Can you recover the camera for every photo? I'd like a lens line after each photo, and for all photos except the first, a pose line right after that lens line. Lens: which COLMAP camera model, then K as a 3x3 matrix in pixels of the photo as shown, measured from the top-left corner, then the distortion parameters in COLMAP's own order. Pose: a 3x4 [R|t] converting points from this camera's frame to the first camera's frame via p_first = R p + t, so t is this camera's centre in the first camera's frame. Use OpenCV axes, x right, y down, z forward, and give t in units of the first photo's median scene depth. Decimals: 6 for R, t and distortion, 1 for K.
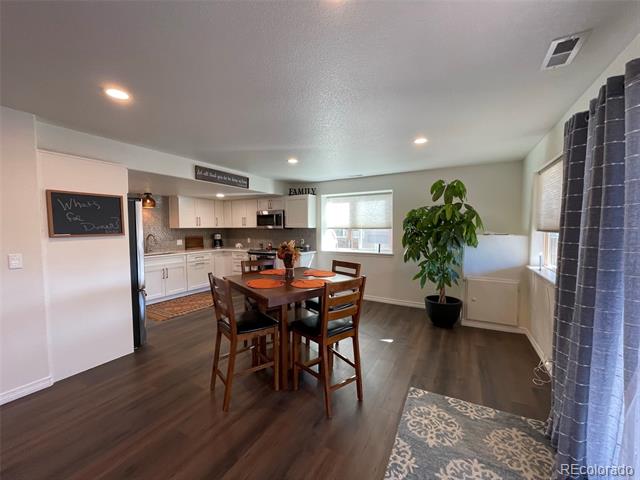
lens RADIAL K [[256.0, 0, 319.7], [0, 256.0, 240.2], [0, 0, 1]] dist [0.000305, 0.000036]
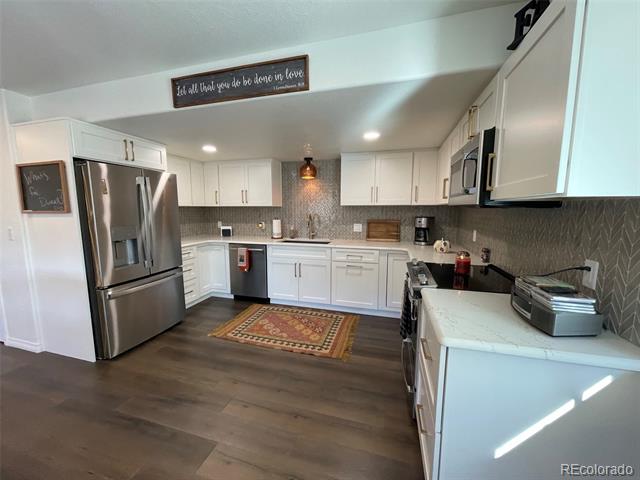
lens RADIAL K [[256.0, 0, 317.7], [0, 256.0, 239.8], [0, 0, 1]] dist [0.000305, 0.000036]
pose [[0.214011, 0.120051, -0.969426, 0.083085], [-0.048192, 0.992508, 0.112270, -0.035110], [0.975642, 0.022692, 0.218194, 0.897805]]
